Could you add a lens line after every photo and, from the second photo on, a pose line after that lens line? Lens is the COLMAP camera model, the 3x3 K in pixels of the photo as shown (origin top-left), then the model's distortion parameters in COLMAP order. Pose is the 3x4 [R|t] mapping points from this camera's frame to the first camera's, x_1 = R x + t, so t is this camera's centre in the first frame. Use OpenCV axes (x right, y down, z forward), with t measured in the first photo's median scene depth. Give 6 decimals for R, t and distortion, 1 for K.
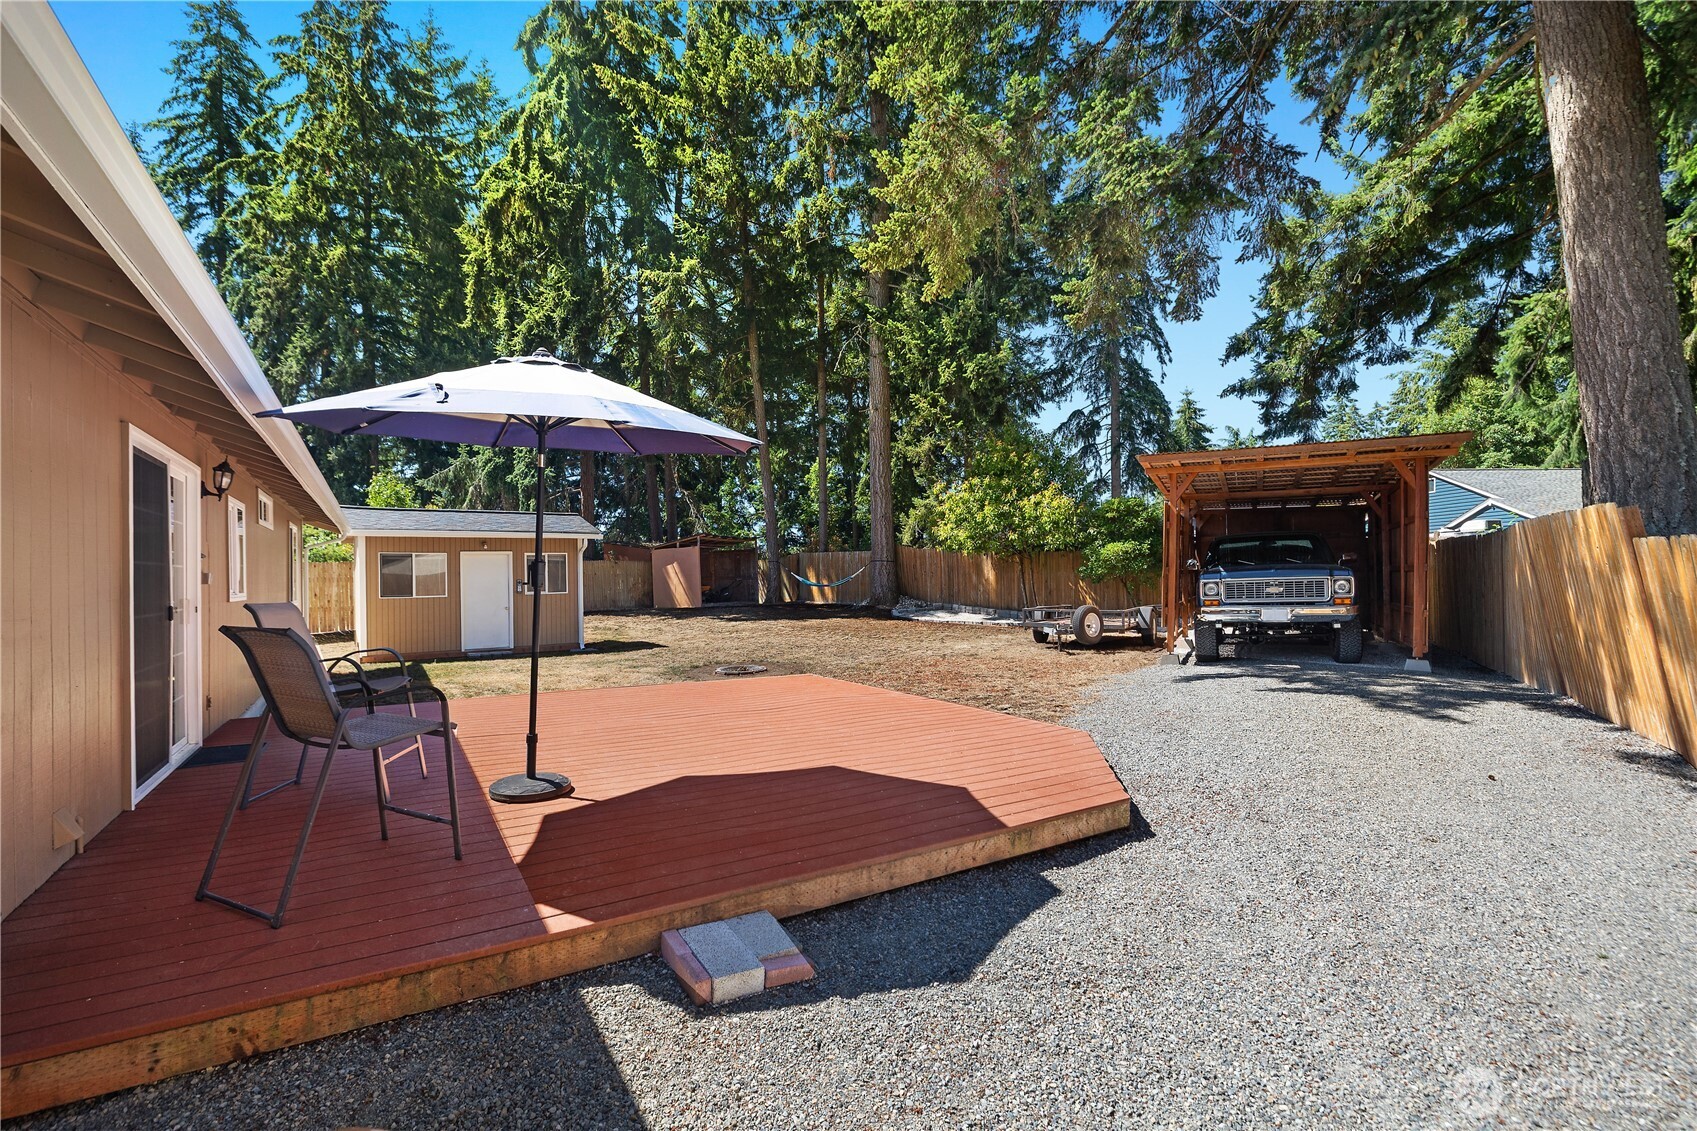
lens RADIAL K [[786.5, 0, 850.3], [0, 786.5, 571.9], [0, 0, 1]] dist [-0.005494, -0.000268]
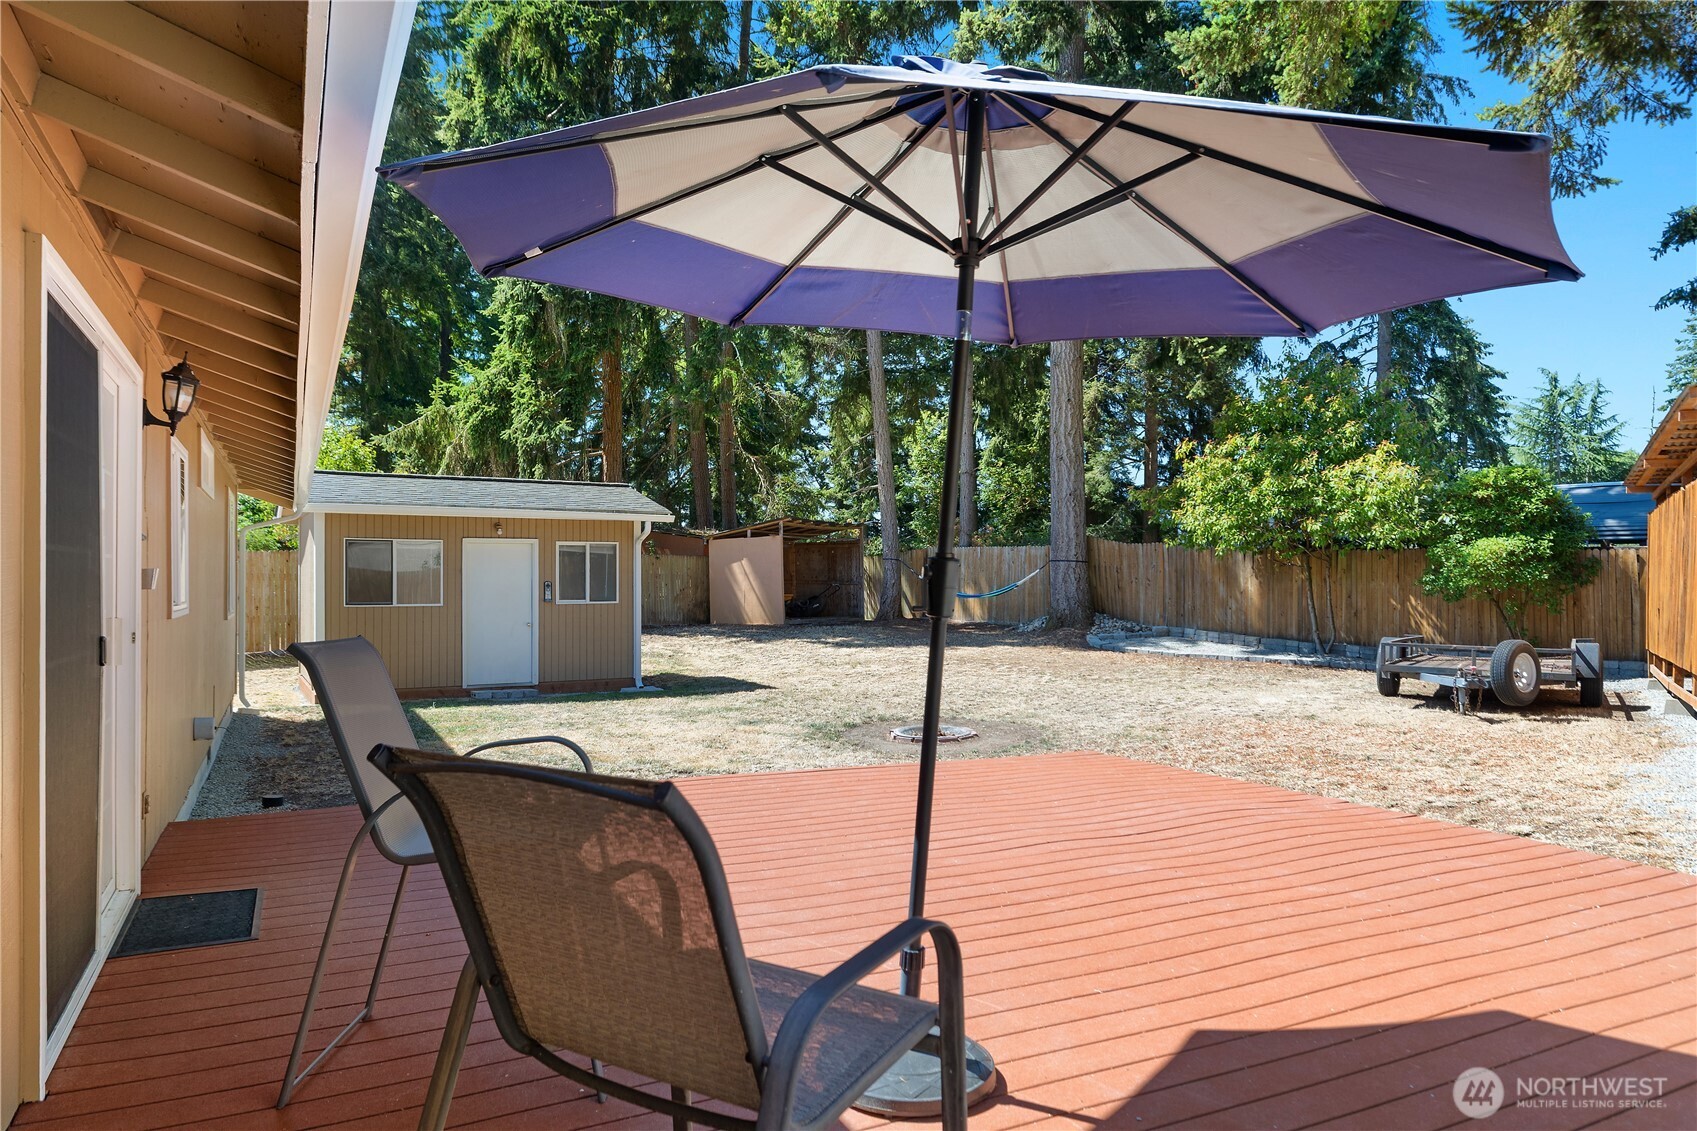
lens RADIAL K [[1090.8, 0, 887.8], [0, 1090.8, 580.6], [0, 0, 1]] dist [0.003633, -0.003453]
pose [[0.998823, 0.014947, -0.046136, -0.081491], [-0.014677, 0.999873, 0.006186, -0.000837], [0.046222, -0.005502, 0.998916, 0.079720]]
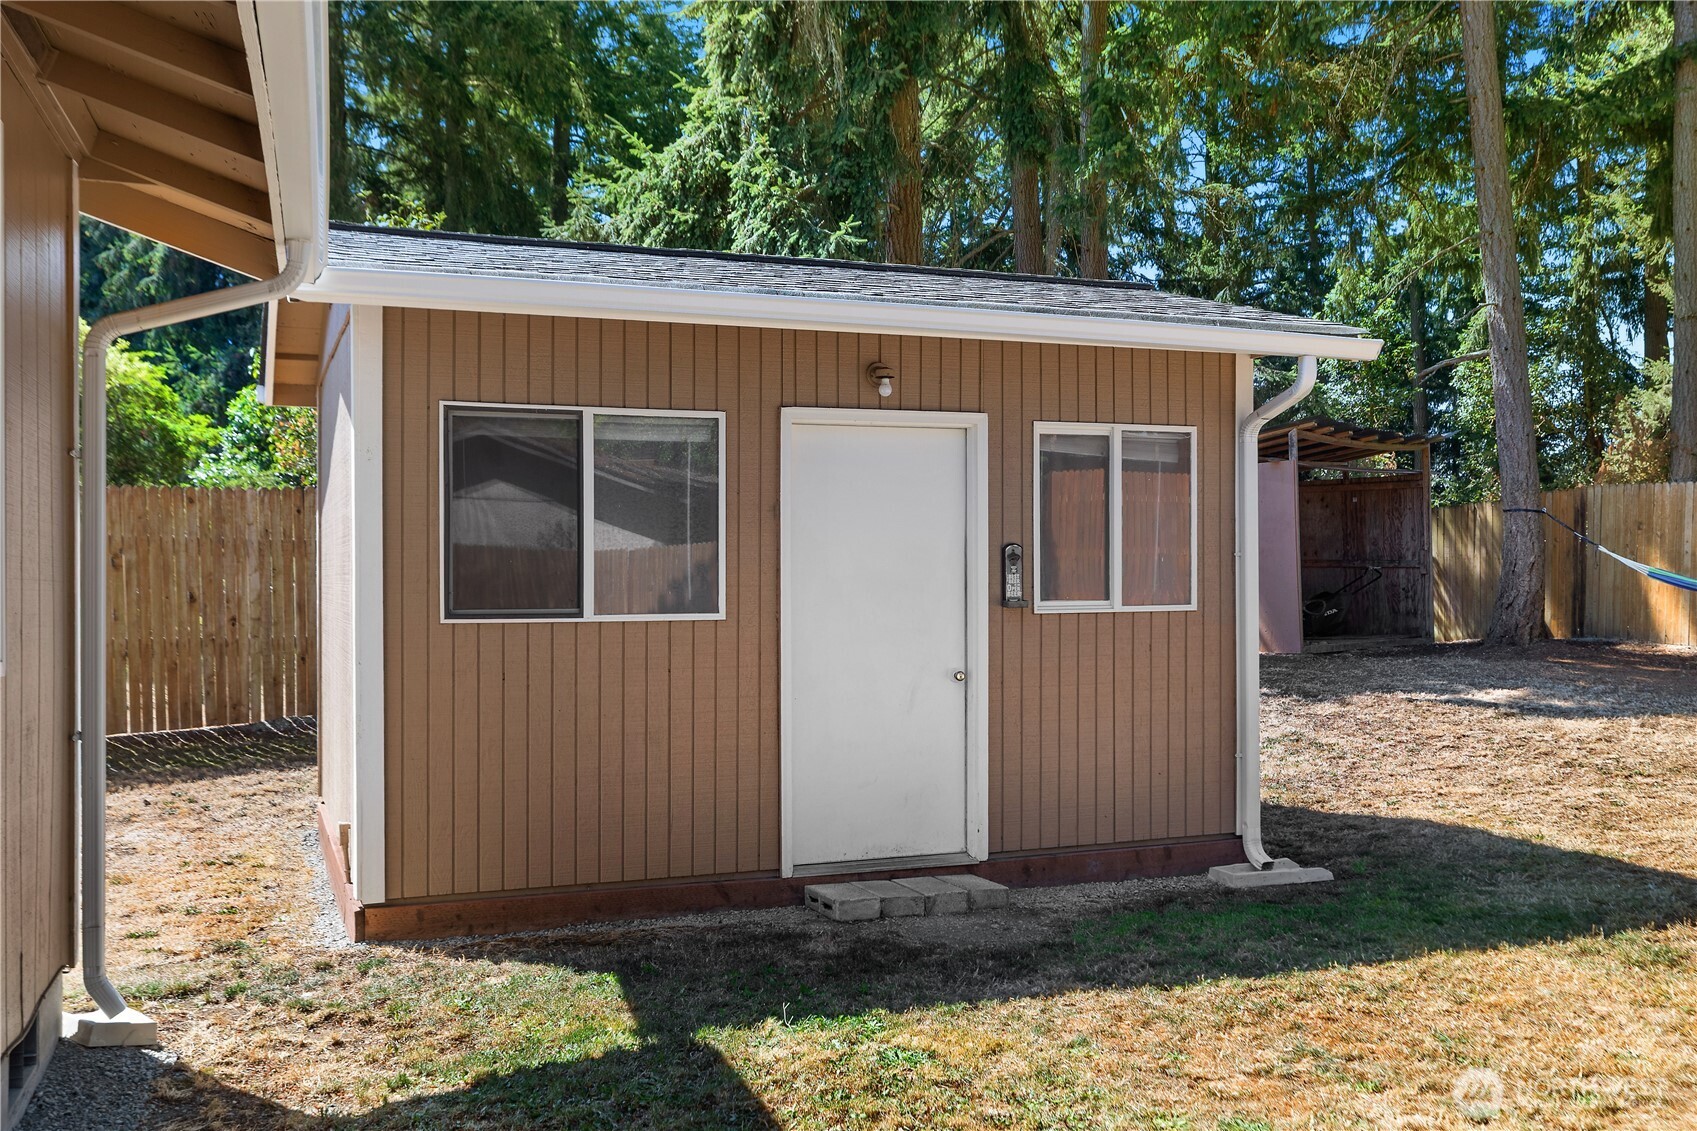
lens RADIAL K [[1572.4, 0, 840.5], [0, 1572.4, 560.8], [0, 0, 1]] dist [-0.002941, 0.000000]
pose [[0.972677, 0.007940, -0.232025, -0.299412], [-0.007950, 0.999968, 0.000895, 0.011264], [0.232025, 0.000973, 0.972709, 0.455198]]
